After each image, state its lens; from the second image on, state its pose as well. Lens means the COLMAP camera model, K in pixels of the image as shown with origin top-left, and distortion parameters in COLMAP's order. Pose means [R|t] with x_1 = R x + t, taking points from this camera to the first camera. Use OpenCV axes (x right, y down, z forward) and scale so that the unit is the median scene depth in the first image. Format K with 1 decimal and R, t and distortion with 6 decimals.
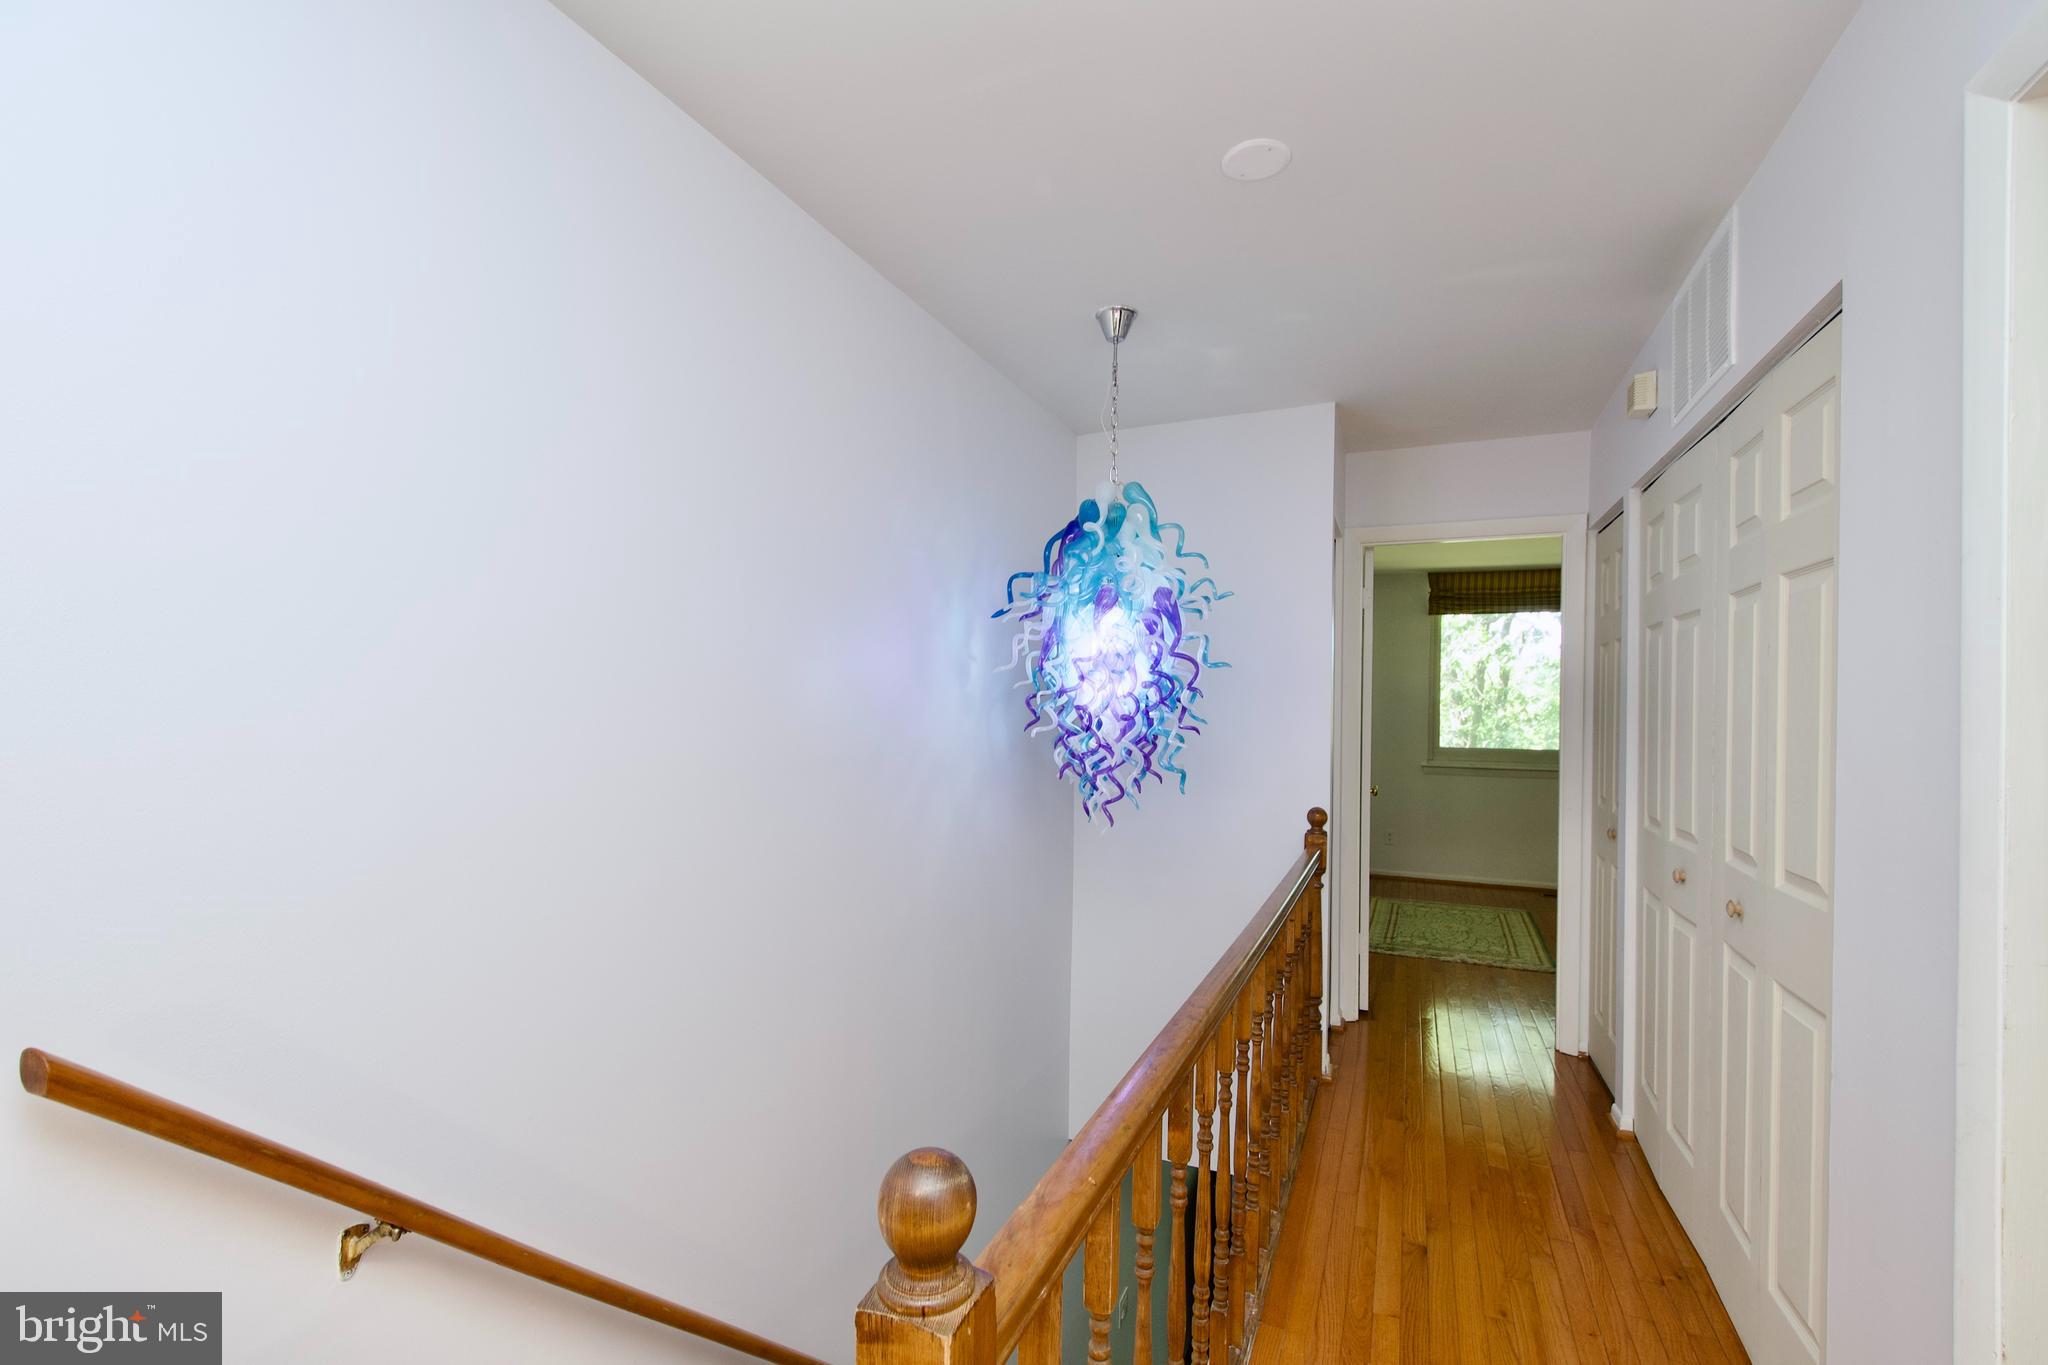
lens RADIAL K [[897.0, 0, 1039.1], [0, 897.0, 712.8], [0, 0, 1]] dist [0.010584, -0.008292]
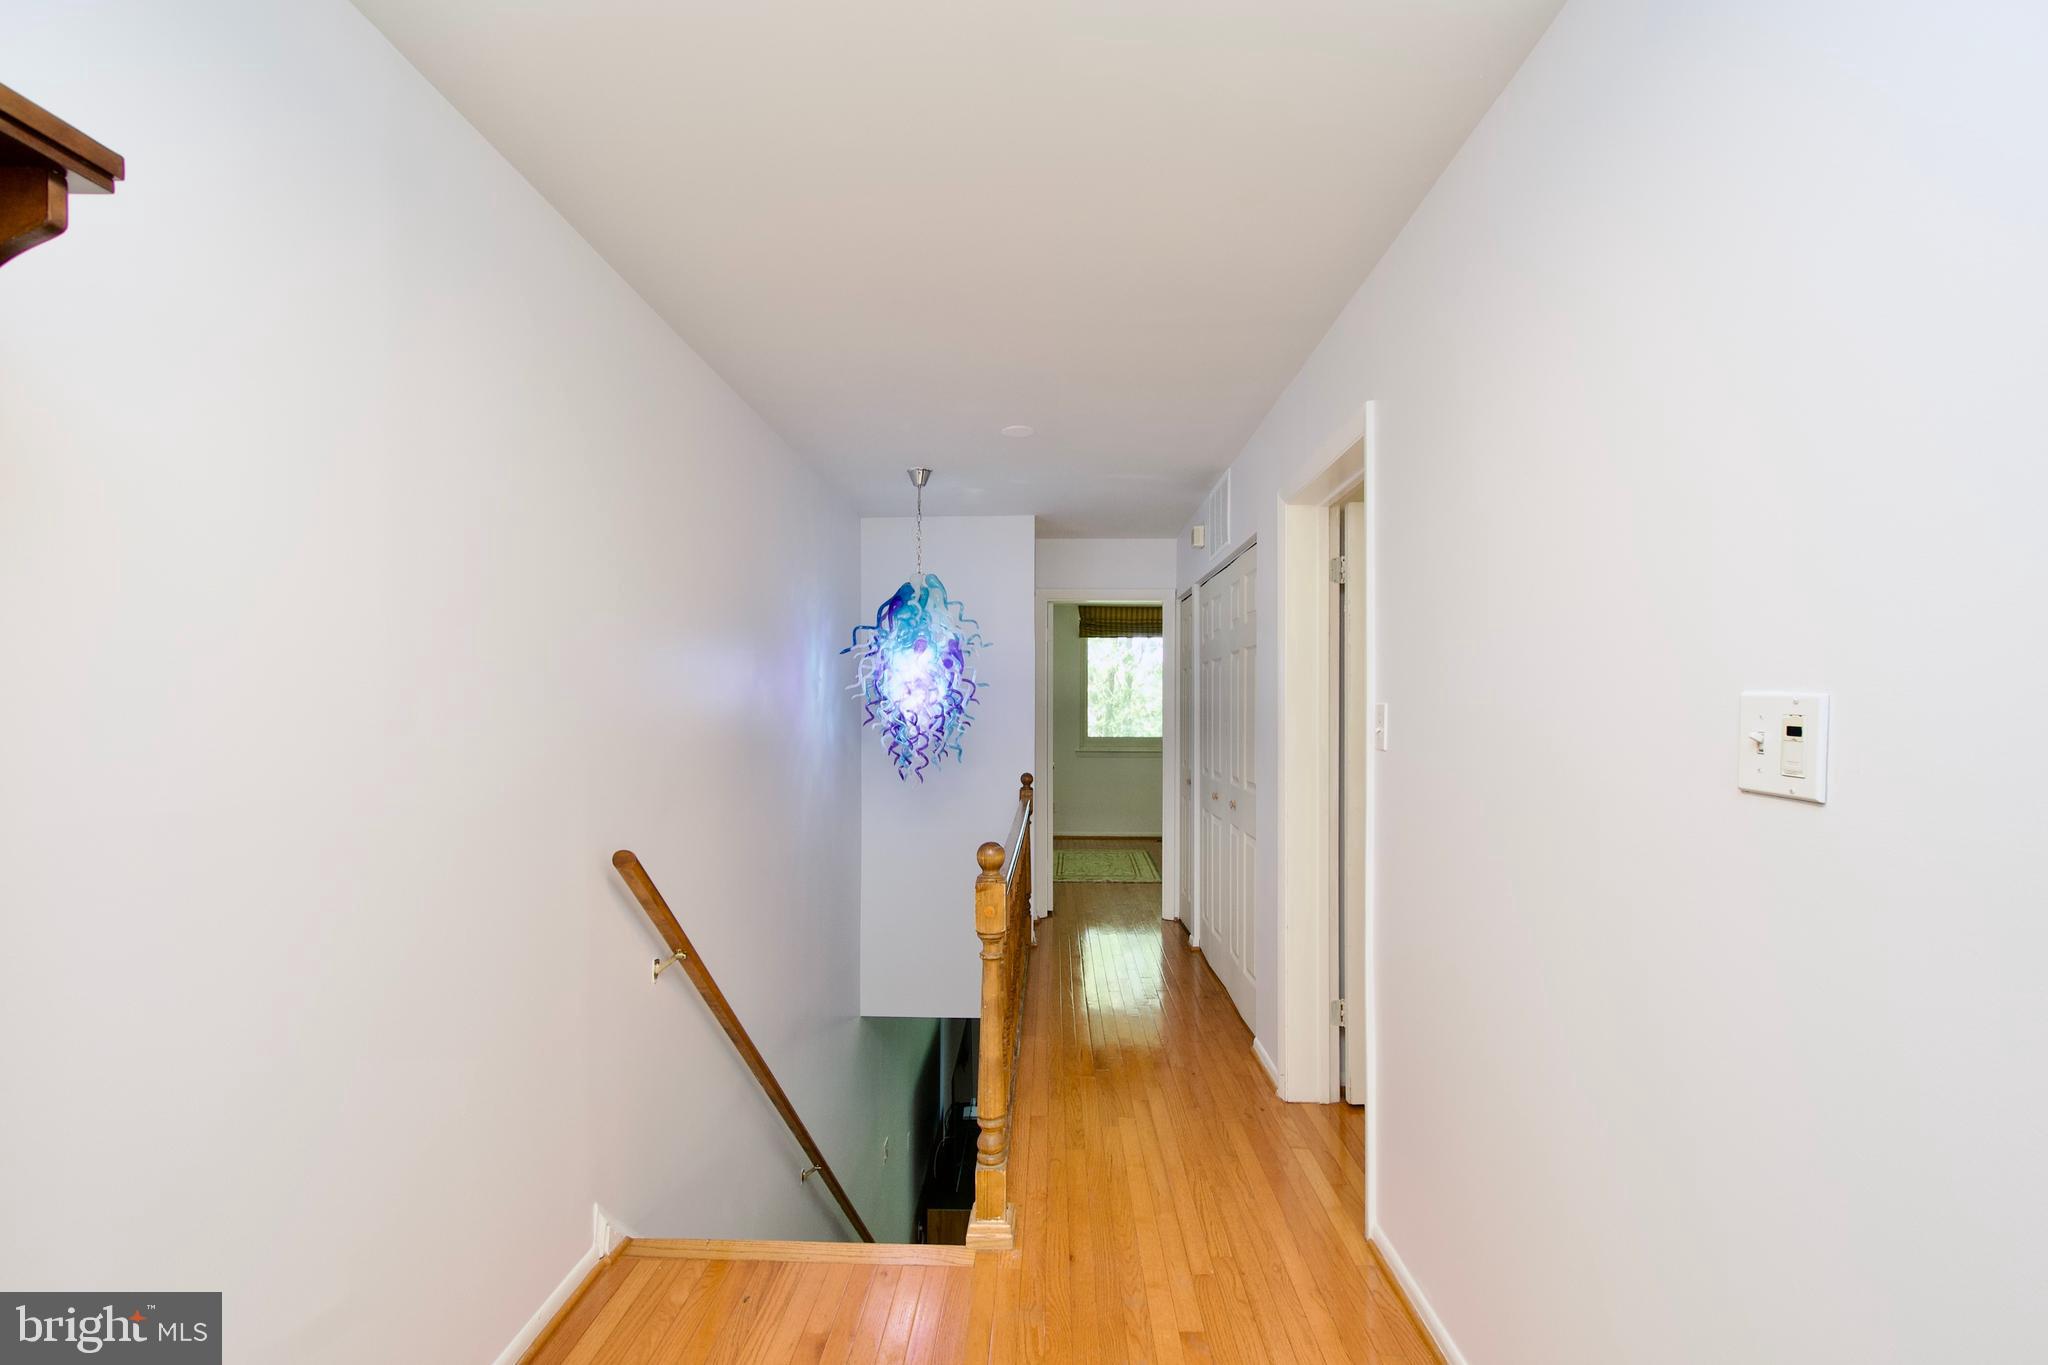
lens RADIAL K [[897.0, 0, 1039.1], [0, 897.0, 712.8], [0, 0, 1]] dist [0.010584, -0.008292]
pose [[0.929258, -0.010642, 0.369278, -0.252725], [0.010567, 0.999942, 0.002226, -0.002337], [-0.369280, 0.001834, 0.929316, -0.473286]]
